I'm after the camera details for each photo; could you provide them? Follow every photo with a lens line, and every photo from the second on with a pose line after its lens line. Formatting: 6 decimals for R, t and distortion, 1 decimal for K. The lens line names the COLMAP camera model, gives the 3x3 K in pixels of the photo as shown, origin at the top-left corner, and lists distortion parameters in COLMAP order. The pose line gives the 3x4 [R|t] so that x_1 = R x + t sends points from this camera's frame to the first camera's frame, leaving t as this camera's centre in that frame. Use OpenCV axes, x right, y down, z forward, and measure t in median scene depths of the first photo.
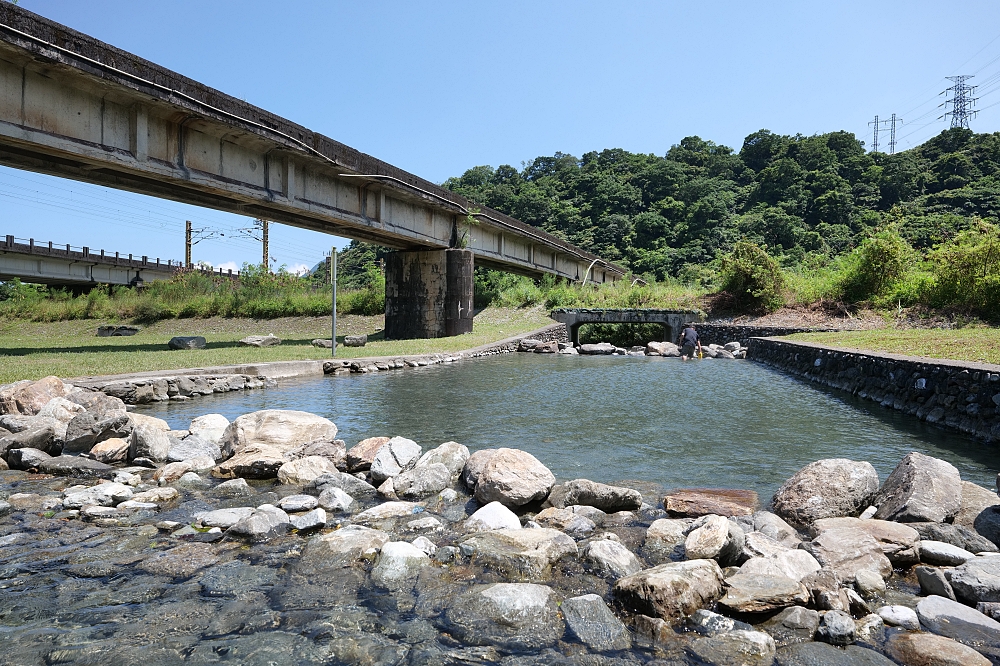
lens RADIAL K [[595.9, 0, 500.0], [0, 595.9, 333.0], [0, 0, 1]] dist [0.000581, 0.000426]
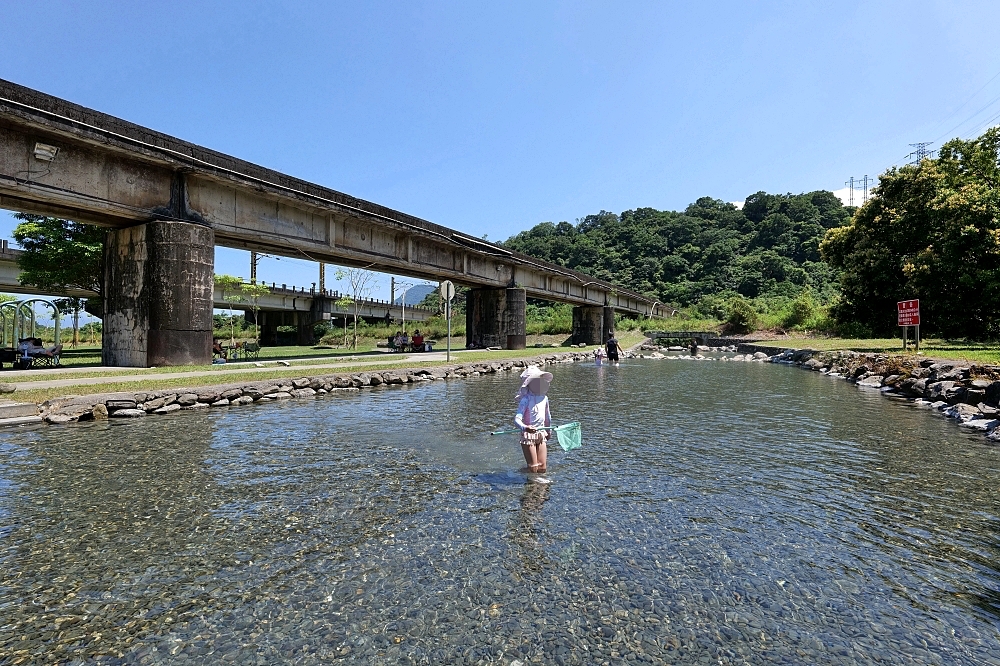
lens RADIAL K [[467.1, 0, 500.0], [0, 467.1, 333.0], [0, 0, 1]] dist [-0.005118, -0.000085]
pose [[0.994673, -0.004633, -0.102981, -0.034324], [0.002015, 0.999672, -0.025513, 0.000957], [0.103065, 0.025170, 0.994356, -0.095896]]
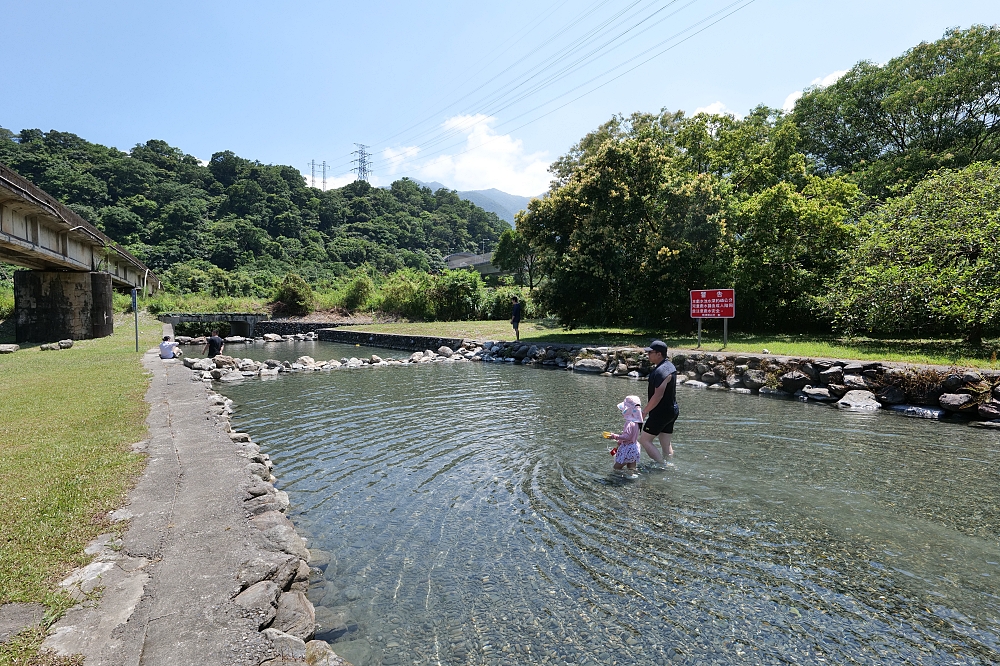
lens RADIAL K [[502.1, 0, 500.0], [0, 502.1, 333.0], [0, 0, 1]] dist [0.000584, -0.000530]
pose [[0.605824, -0.049676, 0.794046, -0.048147], [0.028829, 0.998764, 0.040487, -0.002729], [-0.795076, -0.001636, 0.606508, -0.044760]]
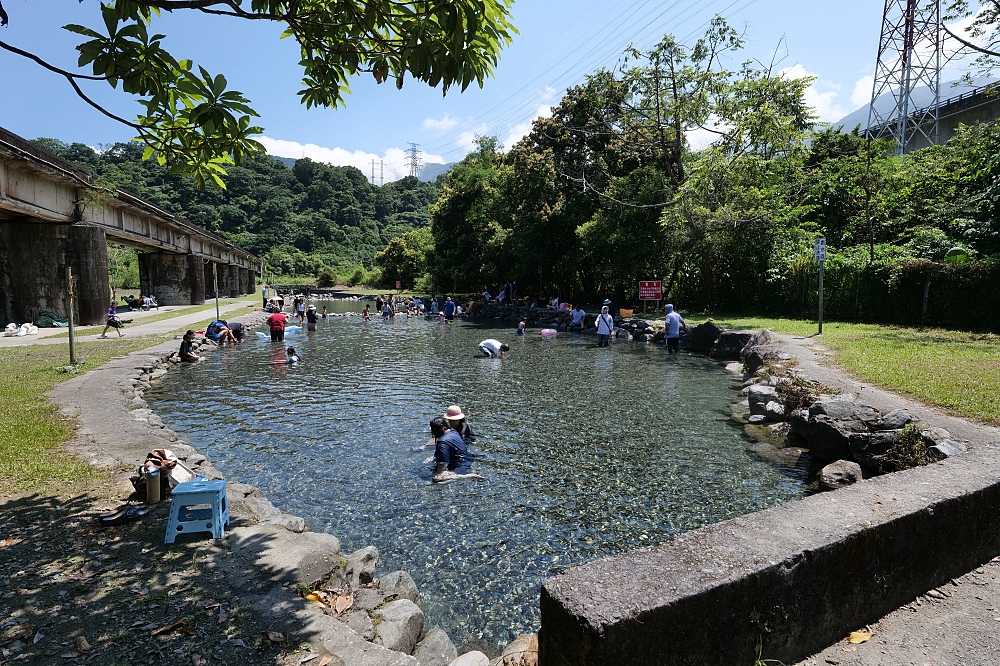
lens RADIAL K [[467.1, 0, 500.0], [0, 467.1, 333.0], [0, 0, 1]] dist [-0.005118, -0.000085]
pose [[0.692800, -0.084259, 0.716190, -0.121476], [0.018645, 0.994911, 0.099014, -0.001228], [-0.720889, -0.055244, 0.690846, -0.229557]]
